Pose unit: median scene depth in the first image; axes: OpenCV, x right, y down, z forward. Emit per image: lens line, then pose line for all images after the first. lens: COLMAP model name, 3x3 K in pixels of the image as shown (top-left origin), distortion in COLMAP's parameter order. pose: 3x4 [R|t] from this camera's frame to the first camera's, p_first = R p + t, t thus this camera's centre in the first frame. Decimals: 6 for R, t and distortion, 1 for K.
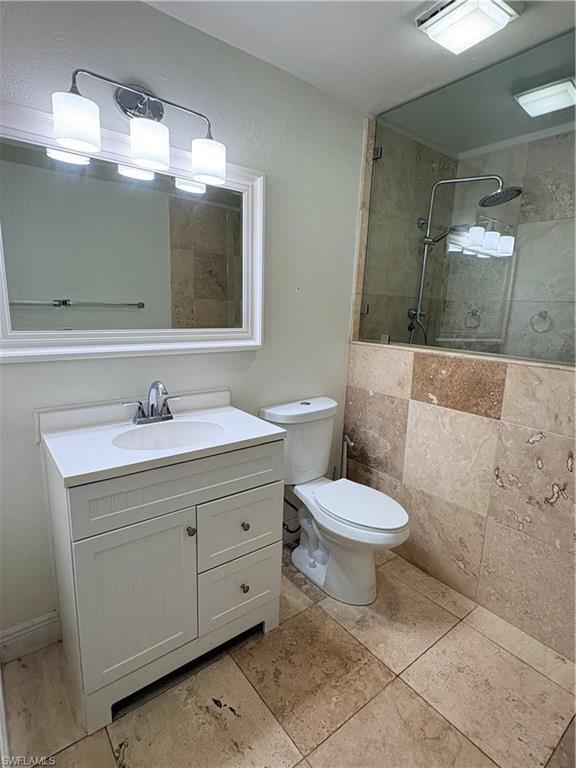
lens RADIAL K [[398.3, 0, 288.0], [0, 398.3, 384.0], [0, 0, 1]] dist [-0.000302, -0.000161]
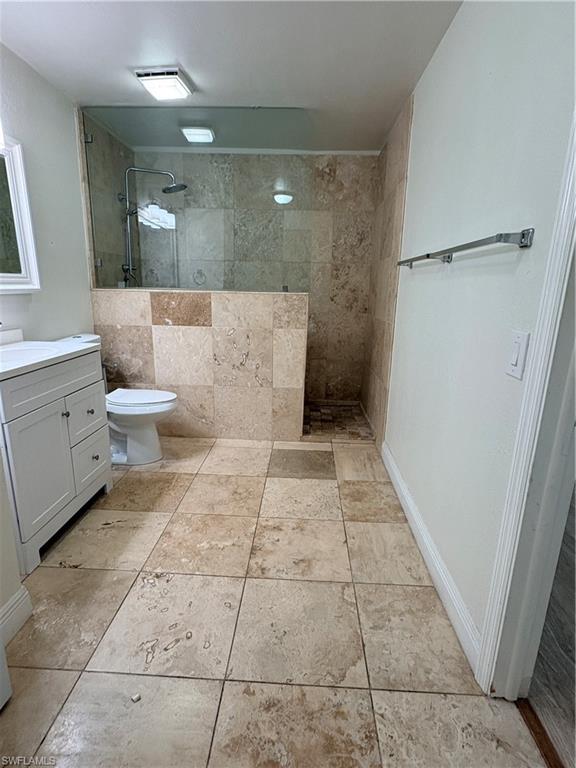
lens RADIAL K [[398.3, 0, 288.0], [0, 398.3, 384.0], [0, 0, 1]] dist [-0.000302, -0.000161]
pose [[0.650375, -0.201211, 0.732480, -0.515124], [0.147731, 0.979372, 0.137860, 0.129805], [-0.745109, 0.018549, 0.666684, -0.363179]]
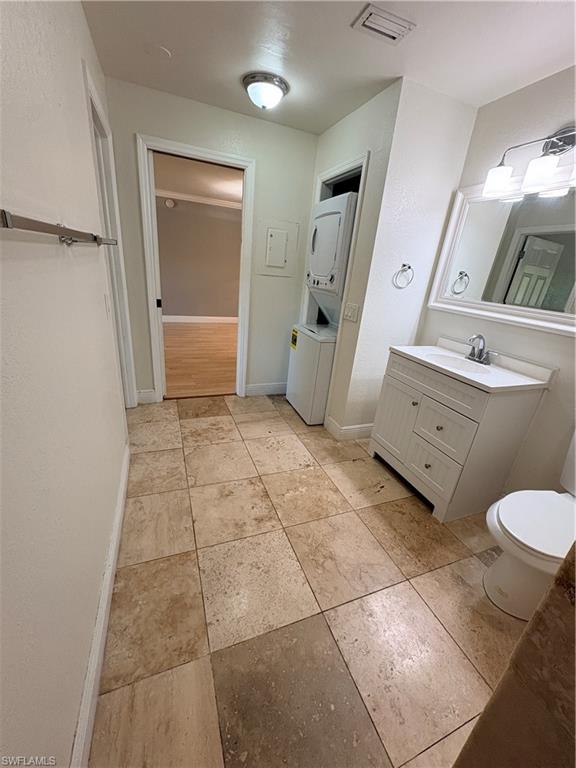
lens RADIAL K [[306.9, 0, 288.0], [0, 306.9, 384.0], [0, 0, 1]] dist [-0.001751, -0.000039]
pose [[-0.280234, 0.286458, -0.916193, 0.849182], [-0.289840, 0.884640, 0.365246, -0.046297], [0.915129, 0.367904, -0.164879, 0.454898]]
